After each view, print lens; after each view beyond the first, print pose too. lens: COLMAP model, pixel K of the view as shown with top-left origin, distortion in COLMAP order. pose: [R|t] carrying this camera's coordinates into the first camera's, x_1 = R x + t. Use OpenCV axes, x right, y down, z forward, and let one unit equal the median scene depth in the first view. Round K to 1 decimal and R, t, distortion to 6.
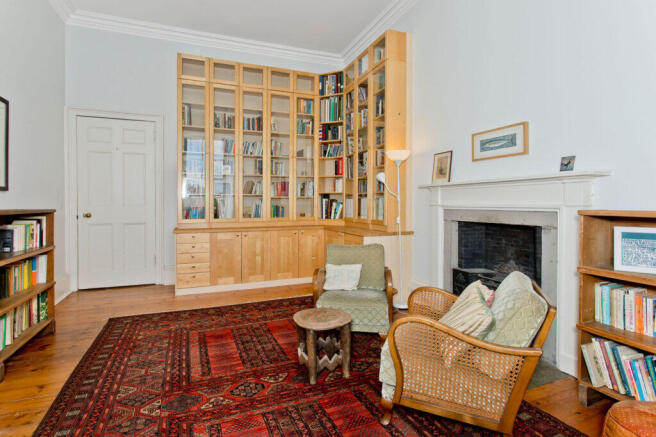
lens RADIAL K [[319.8, 0, 313.0], [0, 319.8, 200.6], [0, 0, 1]] dist [0.004621, 0.001038]
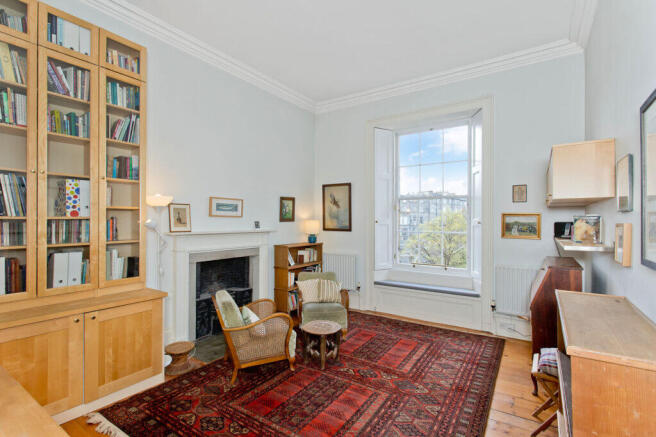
lens RADIAL K [[319.8, 0, 328.0], [0, 319.8, 221.4], [0, 0, 1]] dist [0.004621, 0.001038]
pose [[-0.572988, 0.001420, 0.819562, -1.038323], [-0.003635, 0.999984, -0.004275, -0.110127], [-0.819556, -0.005429, -0.572974, 1.552786]]
